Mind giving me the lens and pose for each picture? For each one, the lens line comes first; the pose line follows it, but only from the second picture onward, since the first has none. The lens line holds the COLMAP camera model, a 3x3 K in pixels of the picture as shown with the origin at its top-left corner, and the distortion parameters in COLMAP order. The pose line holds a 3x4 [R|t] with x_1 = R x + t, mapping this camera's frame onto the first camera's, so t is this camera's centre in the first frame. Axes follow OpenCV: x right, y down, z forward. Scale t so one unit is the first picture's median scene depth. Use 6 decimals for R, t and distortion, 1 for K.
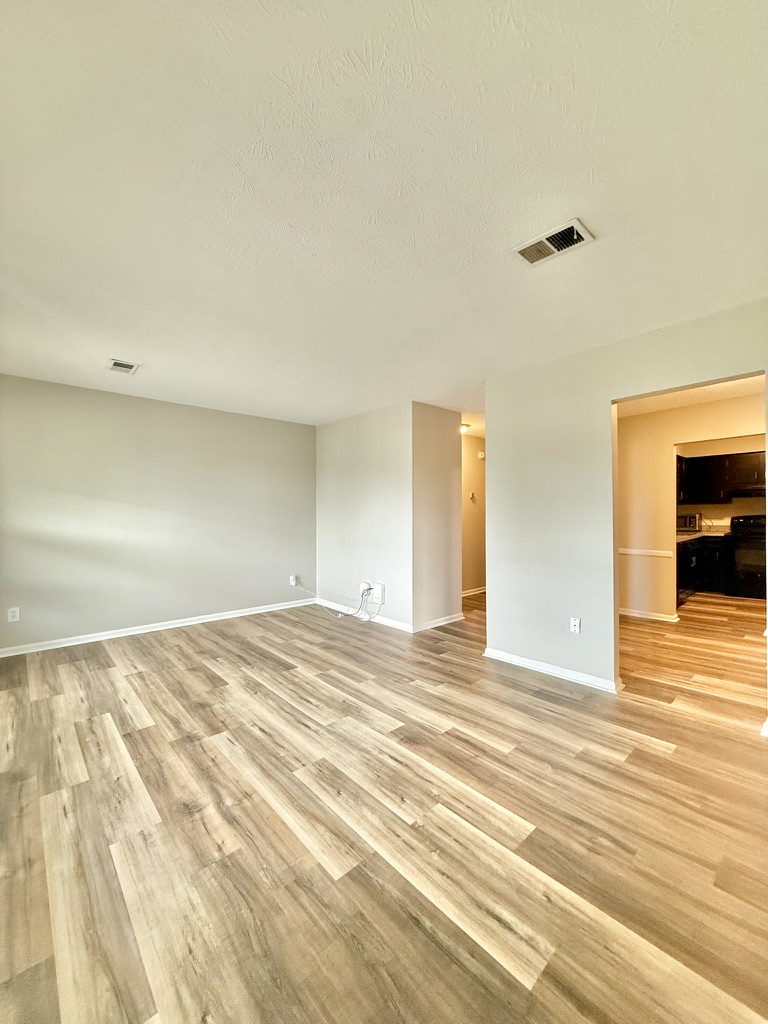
lens RADIAL K [[408.8, 0, 384.0], [0, 408.8, 512.0], [0, 0, 1]] dist [-0.002559, -0.000162]
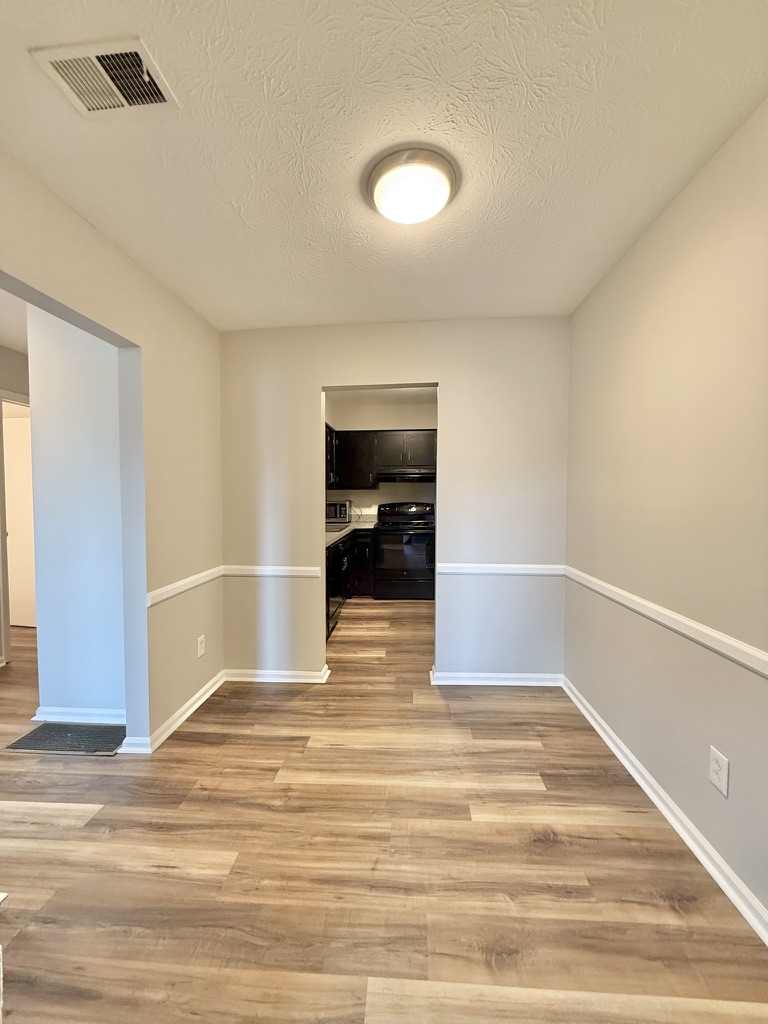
lens RADIAL K [[408.8, 0, 384.0], [0, 408.8, 512.0], [0, 0, 1]] dist [-0.002559, -0.000162]
pose [[0.725539, -0.028759, 0.687580, 0.268558], [-0.000965, 0.999083, 0.042806, -0.009298], [-0.688180, -0.031721, 0.724846, 0.369991]]
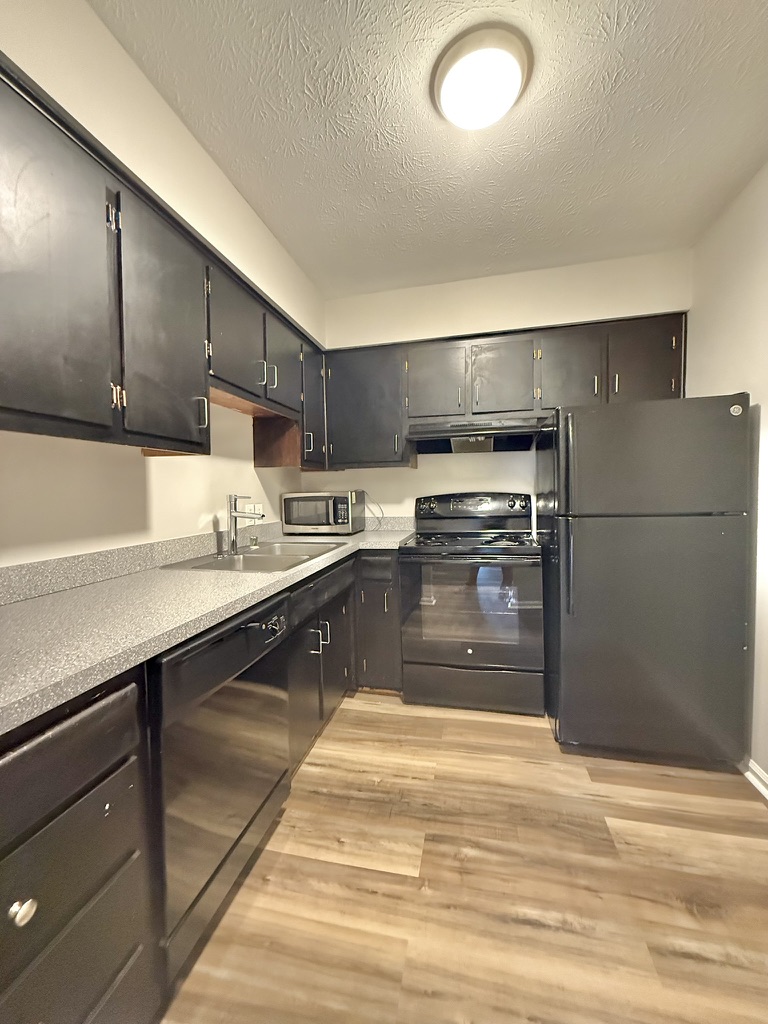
lens RADIAL K [[408.8, 0, 384.0], [0, 408.8, 512.0], [0, 0, 1]] dist [-0.002559, -0.000162]
pose [[0.825322, -0.039636, 0.563270, 0.583114], [0.015032, 0.998722, 0.048252, 0.006063], [-0.564463, -0.031356, 0.824863, 0.666380]]
